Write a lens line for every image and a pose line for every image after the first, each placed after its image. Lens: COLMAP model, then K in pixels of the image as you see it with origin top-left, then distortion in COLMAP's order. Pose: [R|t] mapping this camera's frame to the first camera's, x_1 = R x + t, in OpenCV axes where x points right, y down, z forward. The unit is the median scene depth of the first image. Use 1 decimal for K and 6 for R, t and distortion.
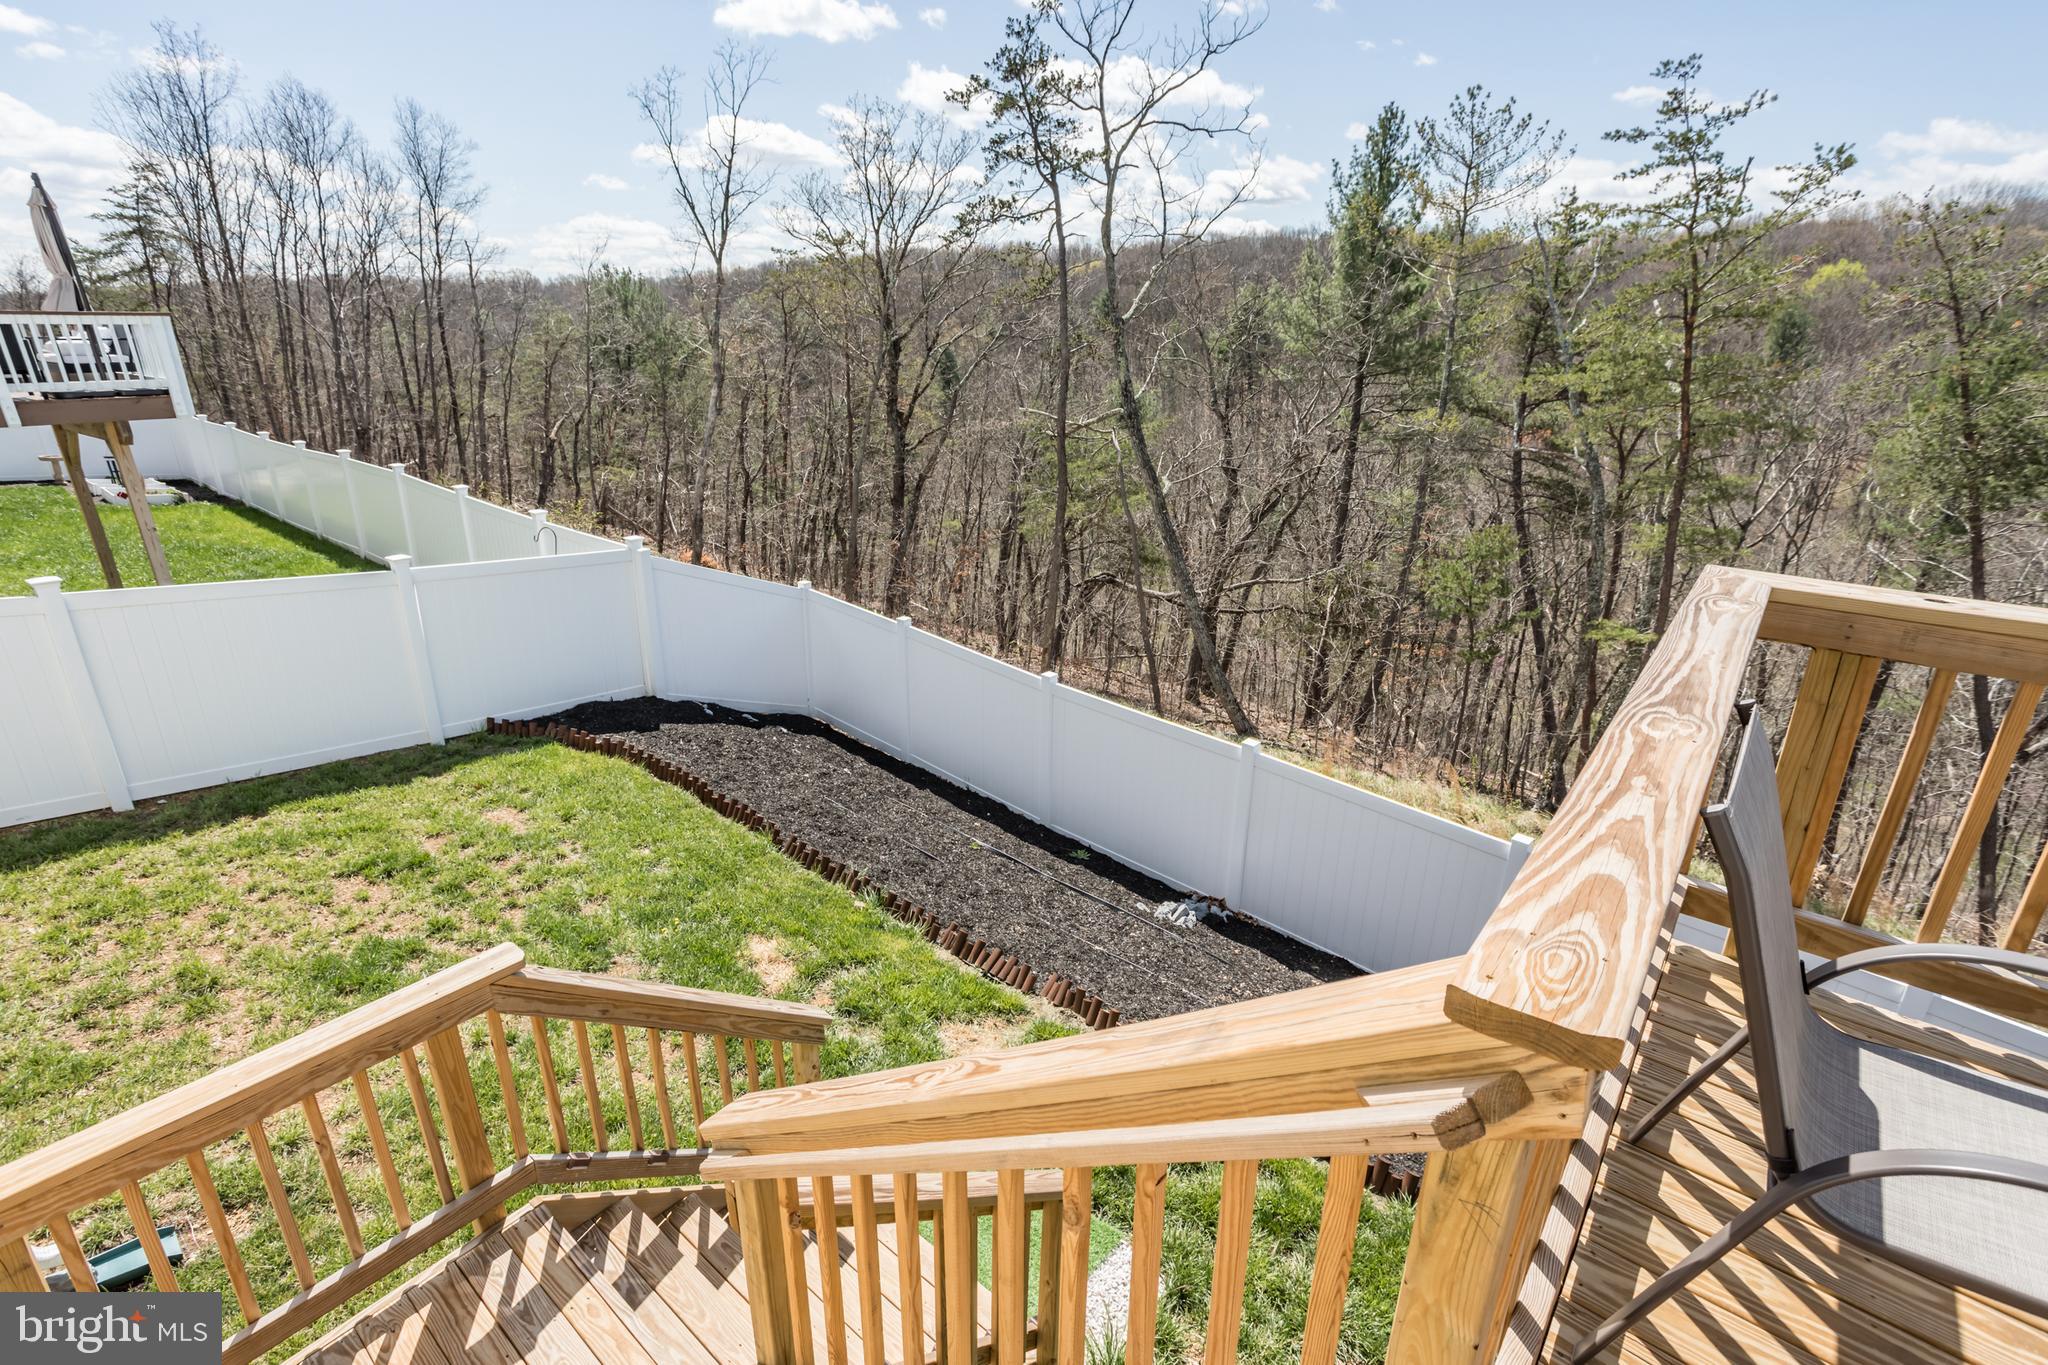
lens RADIAL K [[1026.7, 0, 1024.0], [0, 1026.7, 682.5], [0, 0, 1]] dist [-0.050359, 0.035793]
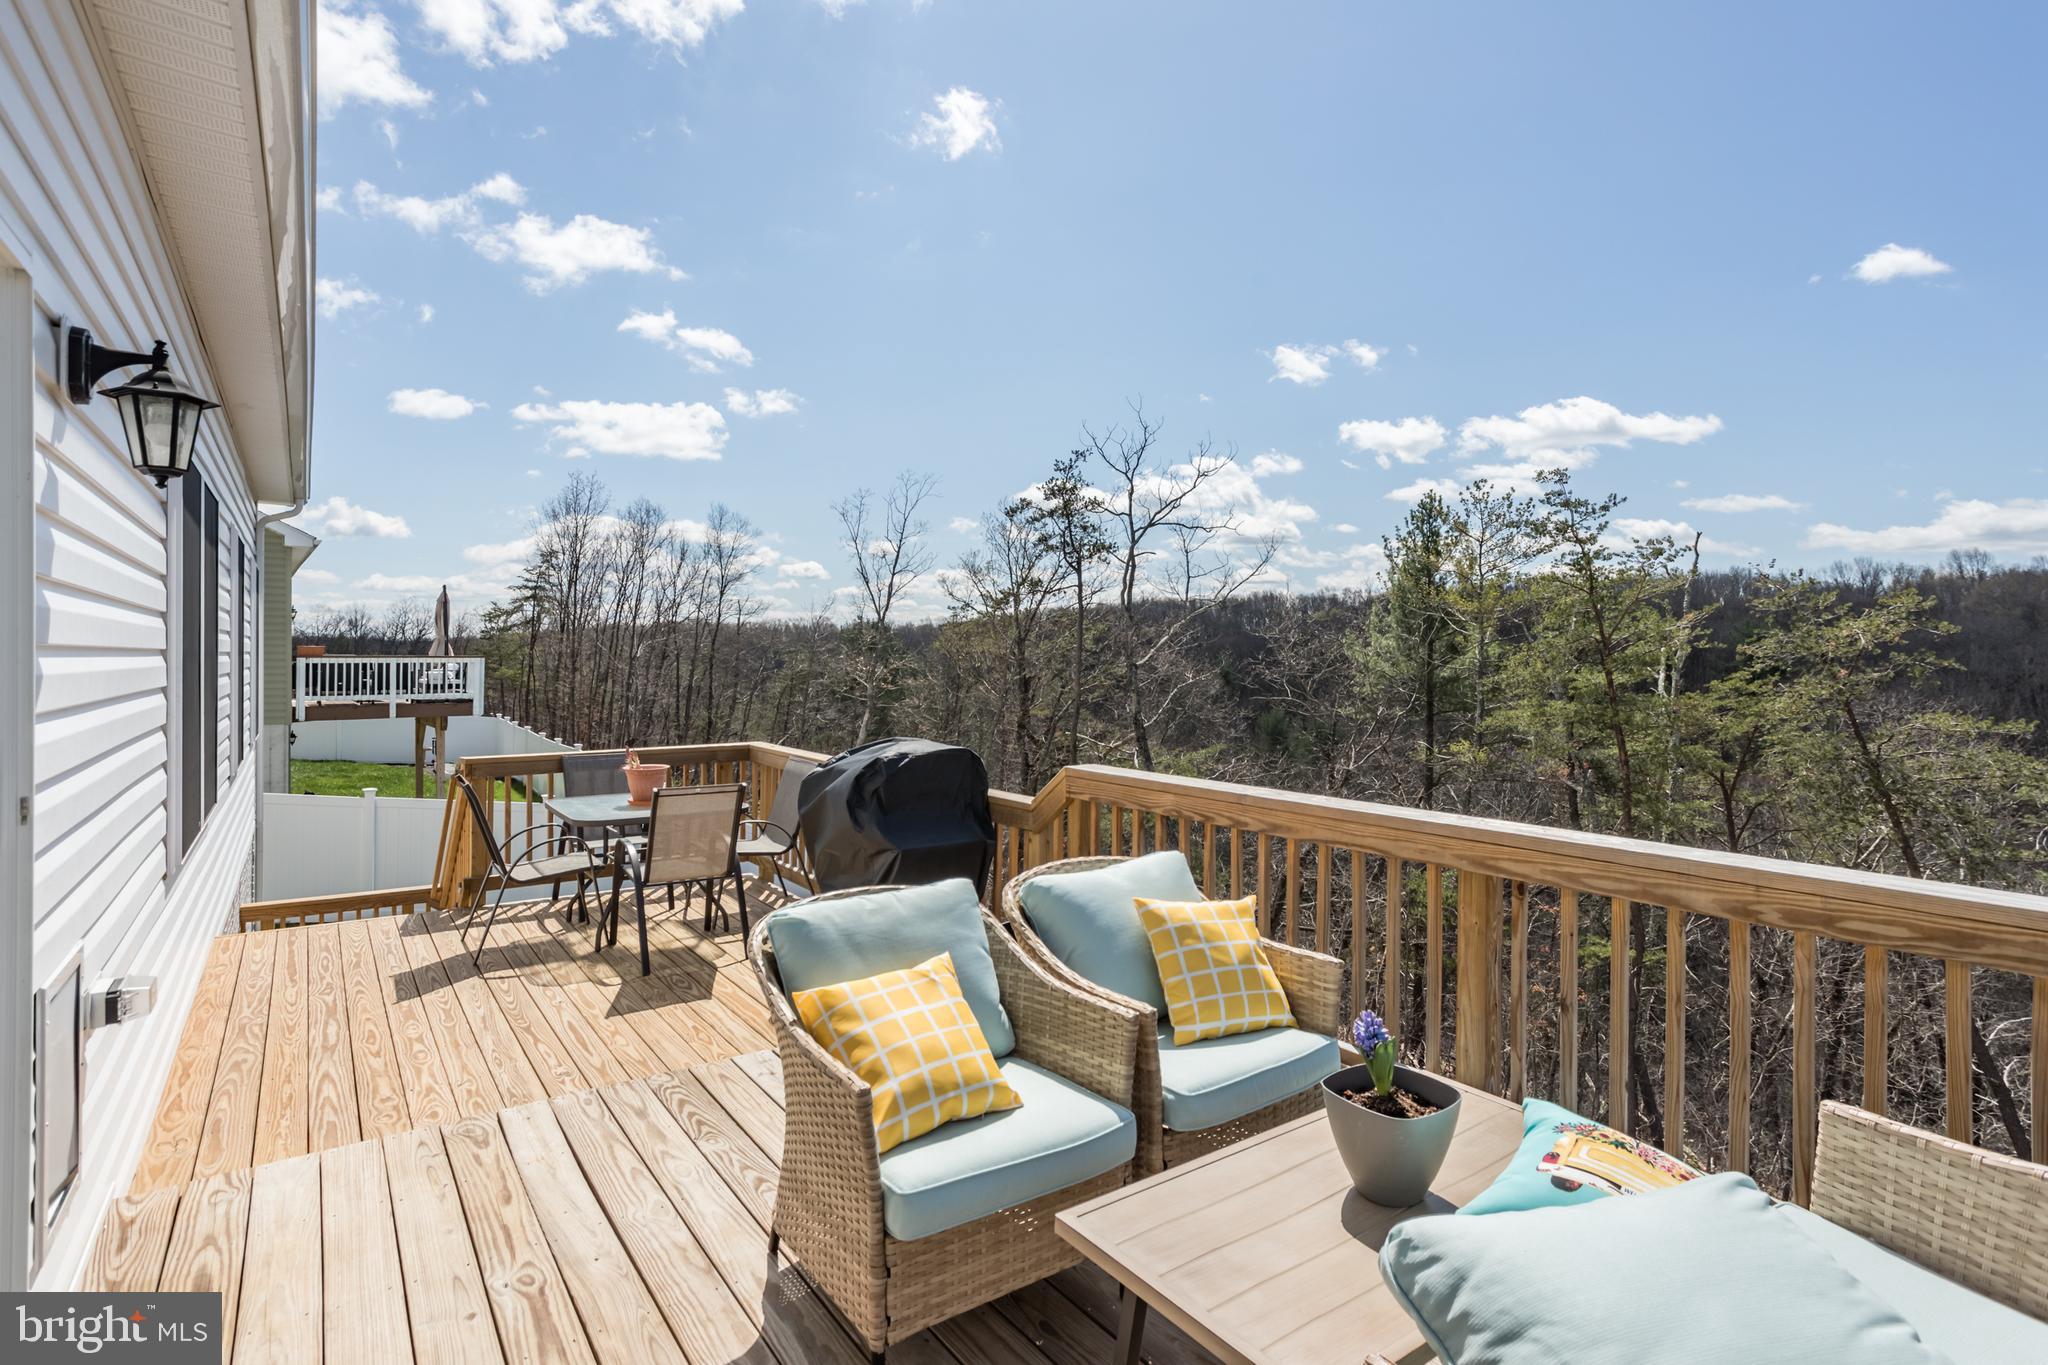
lens RADIAL K [[1026.7, 0, 1024.0], [0, 1026.7, 682.5], [0, 0, 1]] dist [-0.050359, 0.035793]
pose [[0.968891, 0.011107, -0.247238, 0.279217], [-0.088006, 0.949160, -0.302243, 0.069591], [0.231311, 0.314599, 0.920610, -0.215920]]
